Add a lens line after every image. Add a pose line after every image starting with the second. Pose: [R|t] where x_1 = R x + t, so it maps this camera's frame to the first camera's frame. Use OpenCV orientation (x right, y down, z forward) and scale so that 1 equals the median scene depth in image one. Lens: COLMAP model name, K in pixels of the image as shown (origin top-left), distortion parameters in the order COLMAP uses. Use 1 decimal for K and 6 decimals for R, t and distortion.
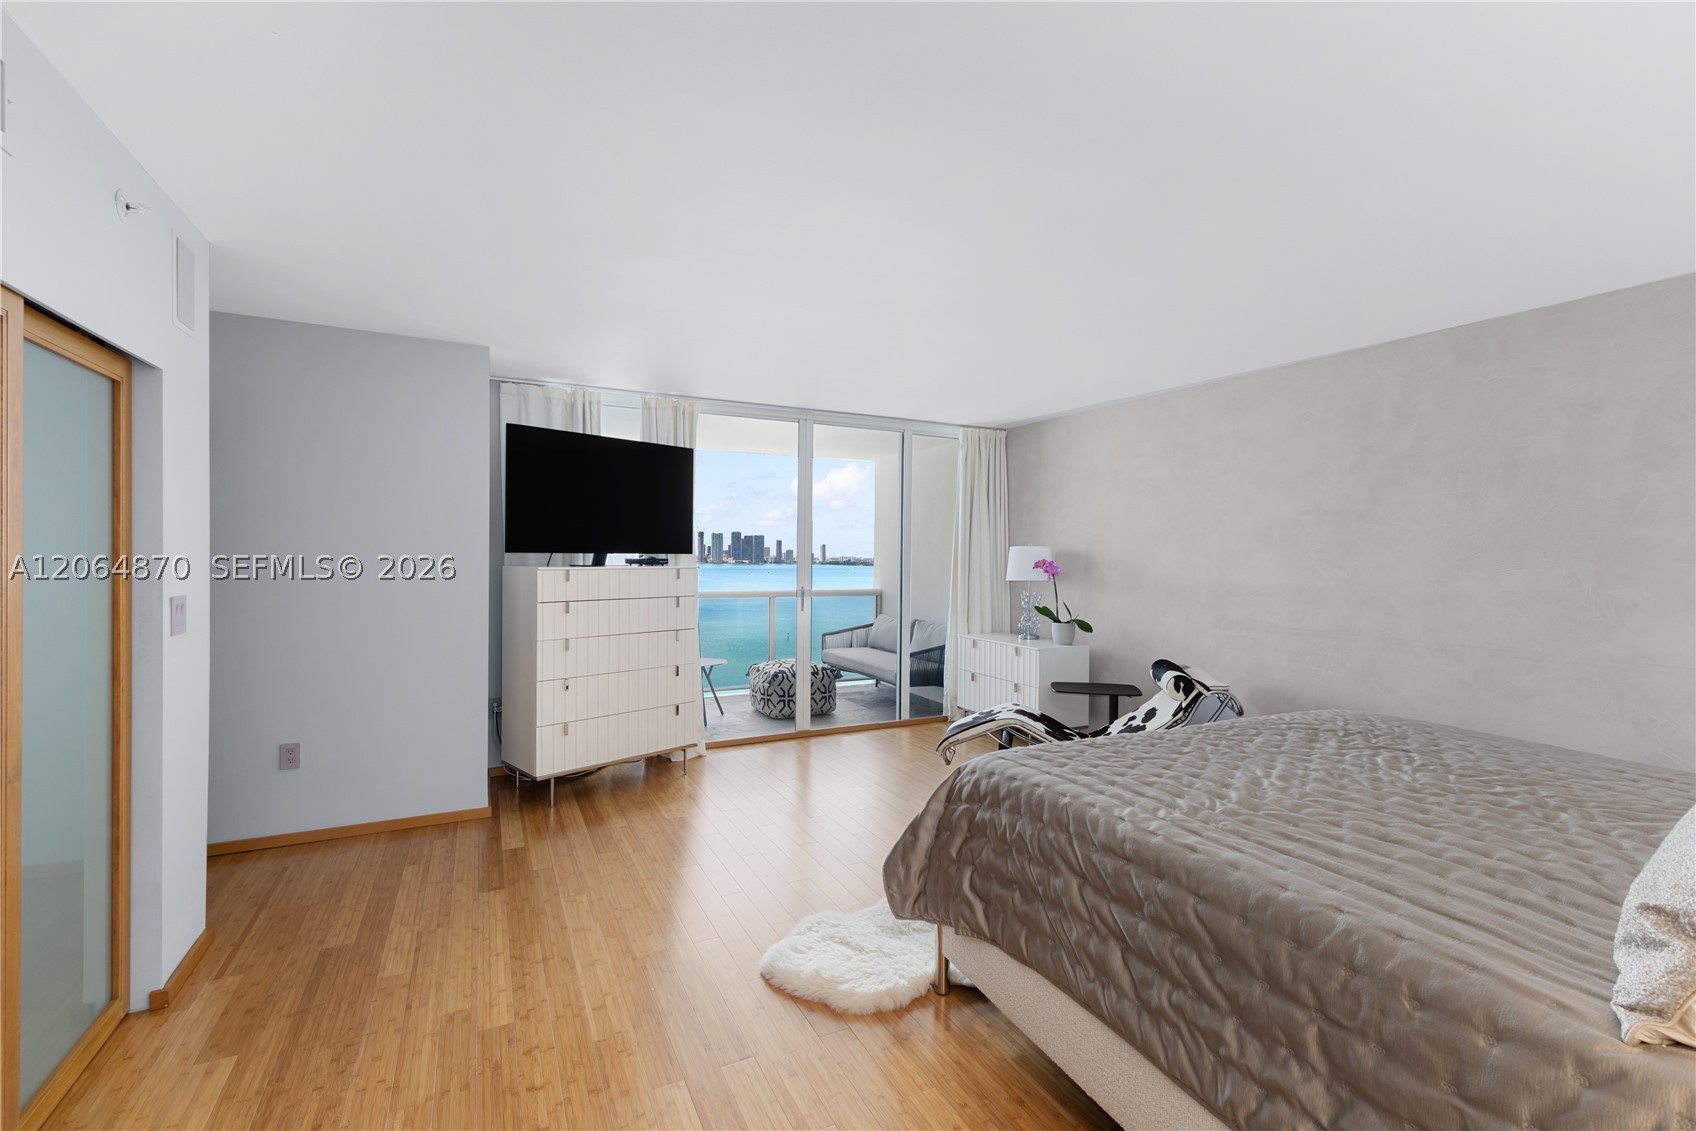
lens RADIAL K [[740.4, 0, 854.1], [0, 740.4, 566.7], [0, 0, 1]] dist [0.014223, -0.005891]
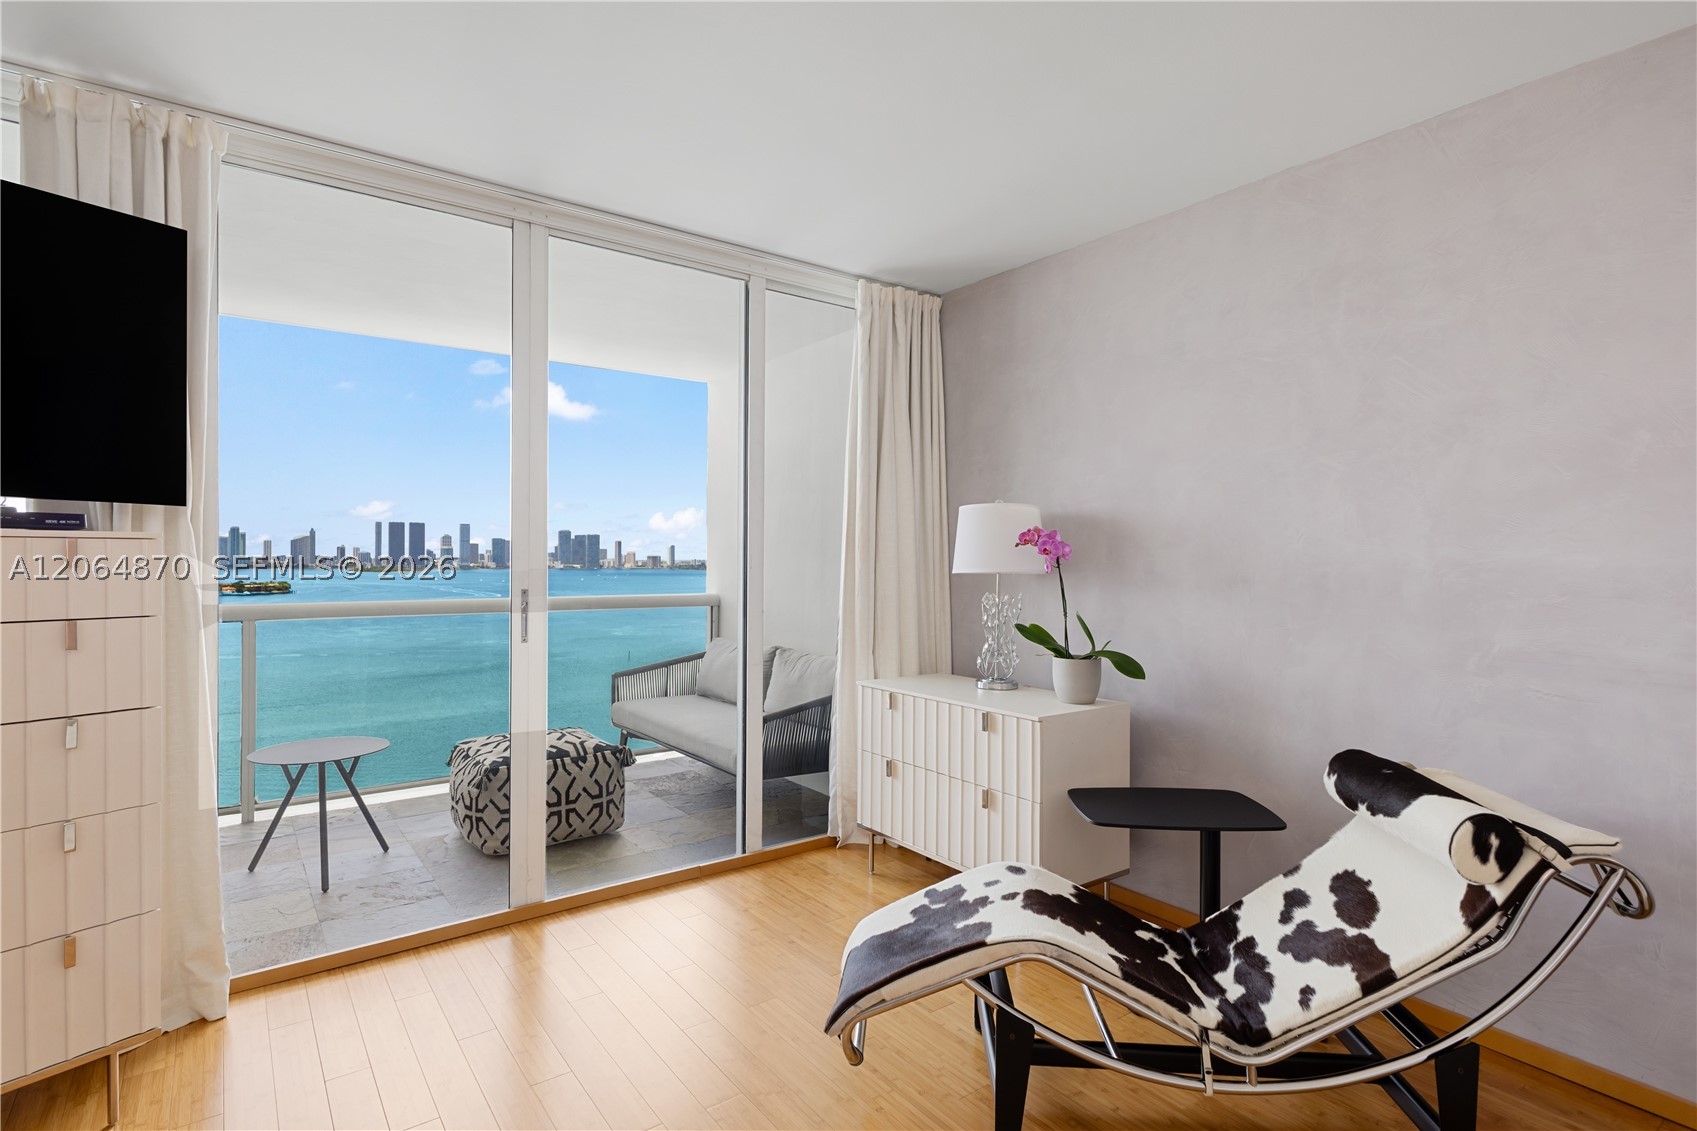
lens RADIAL K [[842.3, 0, 858.5], [0, 842.3, 561.9], [0, 0, 1]] dist [0.011409, -0.000071]
pose [[0.985084, -0.003726, 0.172033, 0.040505], [0.005798, 0.999917, -0.011542, 0.016038], [-0.171976, 0.012367, 0.985024, 0.415257]]
